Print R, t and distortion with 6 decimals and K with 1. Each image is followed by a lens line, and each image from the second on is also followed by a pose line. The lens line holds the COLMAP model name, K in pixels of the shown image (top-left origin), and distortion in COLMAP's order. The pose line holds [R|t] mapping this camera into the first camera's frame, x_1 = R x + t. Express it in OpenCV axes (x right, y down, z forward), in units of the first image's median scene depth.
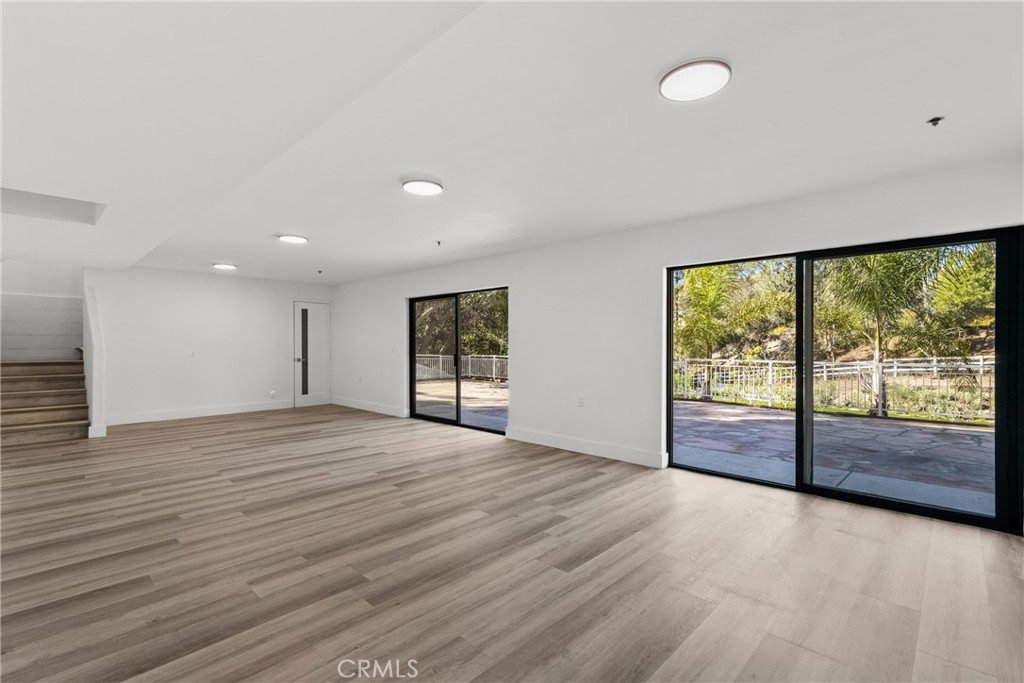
lens RADIAL K [[464.5, 0, 520.5], [0, 464.5, 339.4], [0, 0, 1]] dist [0.009602, -0.001491]
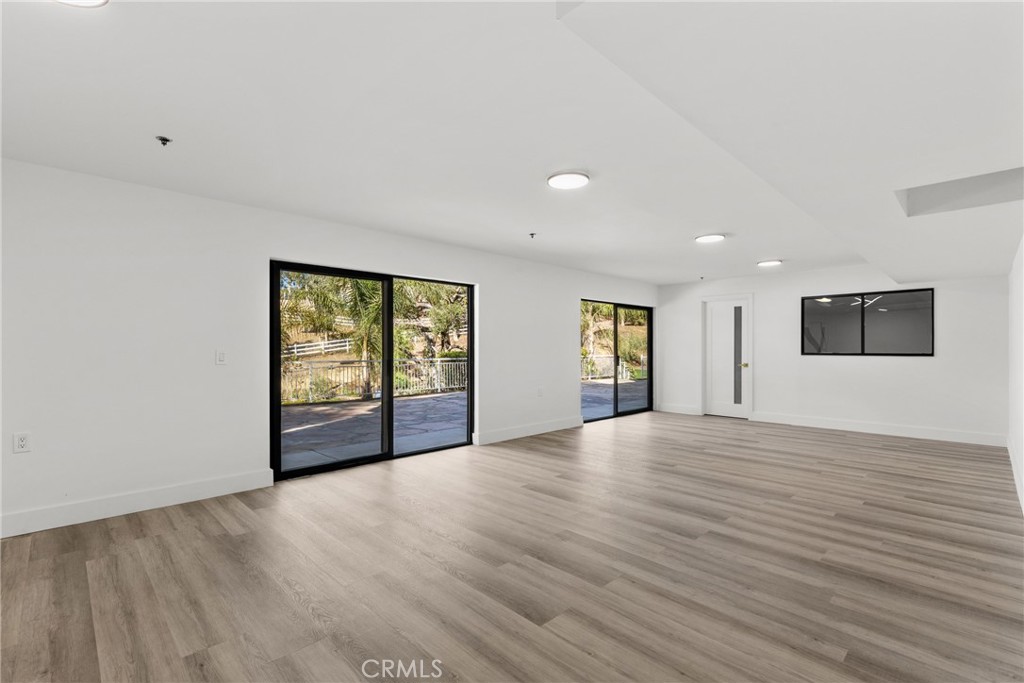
lens RADIAL K [[464.5, 0, 506.5], [0, 464.5, 348.1], [0, 0, 1]] dist [0.009602, -0.001491]
pose [[0.036827, 0.002032, 0.999320, -1.699851], [-0.016173, 0.999868, -0.001437, 0.030884], [-0.999191, -0.016109, 0.036855, 1.614007]]
